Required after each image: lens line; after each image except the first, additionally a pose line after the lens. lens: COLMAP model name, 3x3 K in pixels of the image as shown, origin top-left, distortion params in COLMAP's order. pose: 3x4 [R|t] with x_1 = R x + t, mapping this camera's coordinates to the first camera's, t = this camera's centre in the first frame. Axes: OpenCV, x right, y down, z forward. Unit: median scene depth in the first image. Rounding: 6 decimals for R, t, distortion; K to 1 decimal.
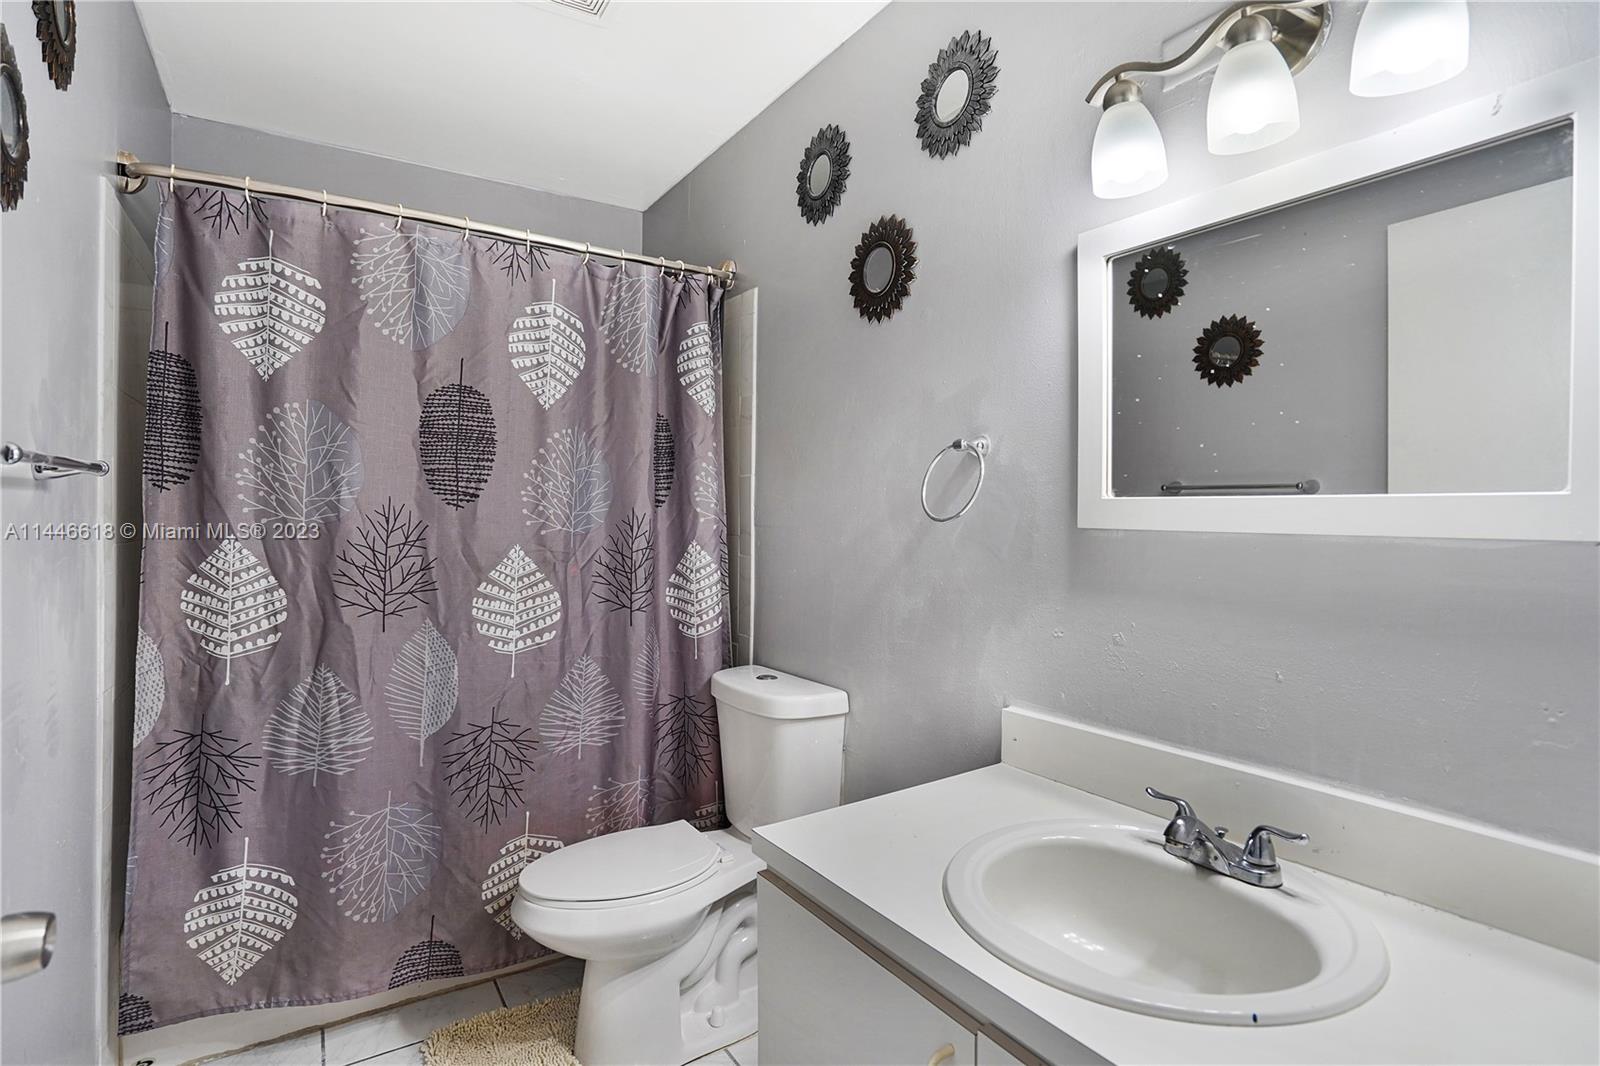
lens RADIAL K [[753.1, 0, 791.6], [0, 753.1, 524.9], [0, 0, 1]] dist [-0.047199, 0.016998]
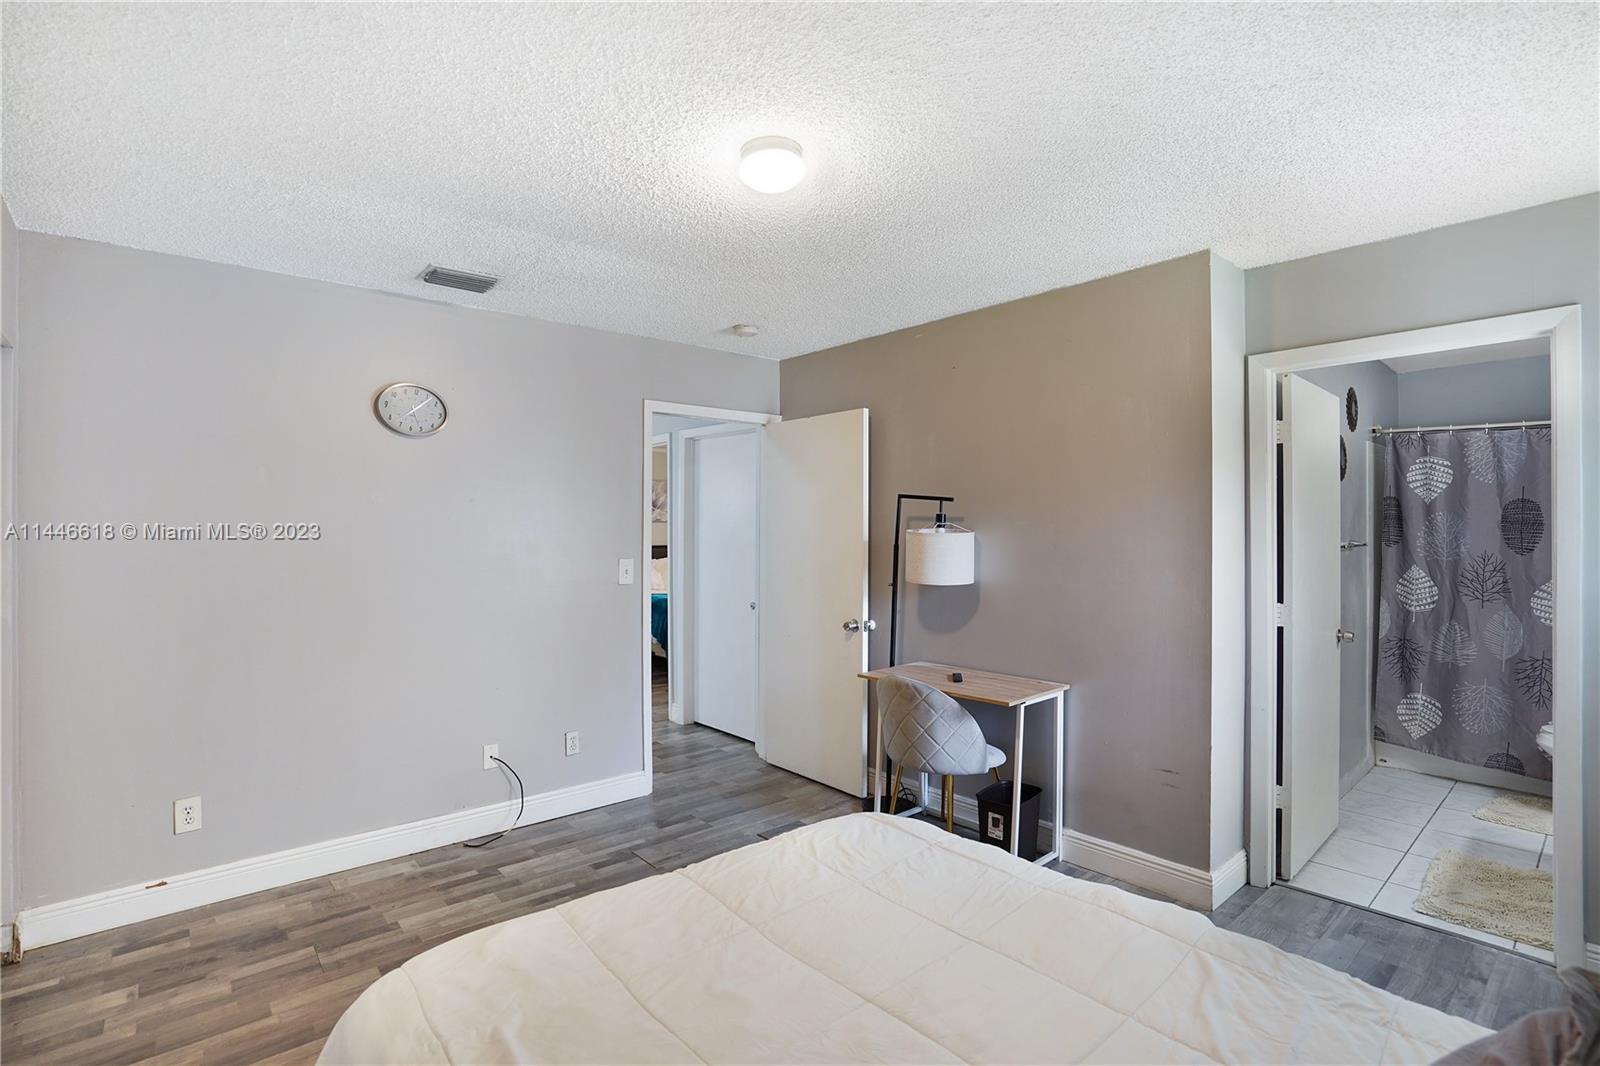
lens RADIAL K [[753.1, 0, 791.3], [0, 753.1, 527.1], [0, 0, 1]] dist [-0.047199, 0.016998]
pose [[0.148881, -0.002803, -0.988851, 1.442187], [0.006504, 0.999977, -0.001856, -0.124319], [0.988834, -0.006155, 0.148896, -1.528843]]
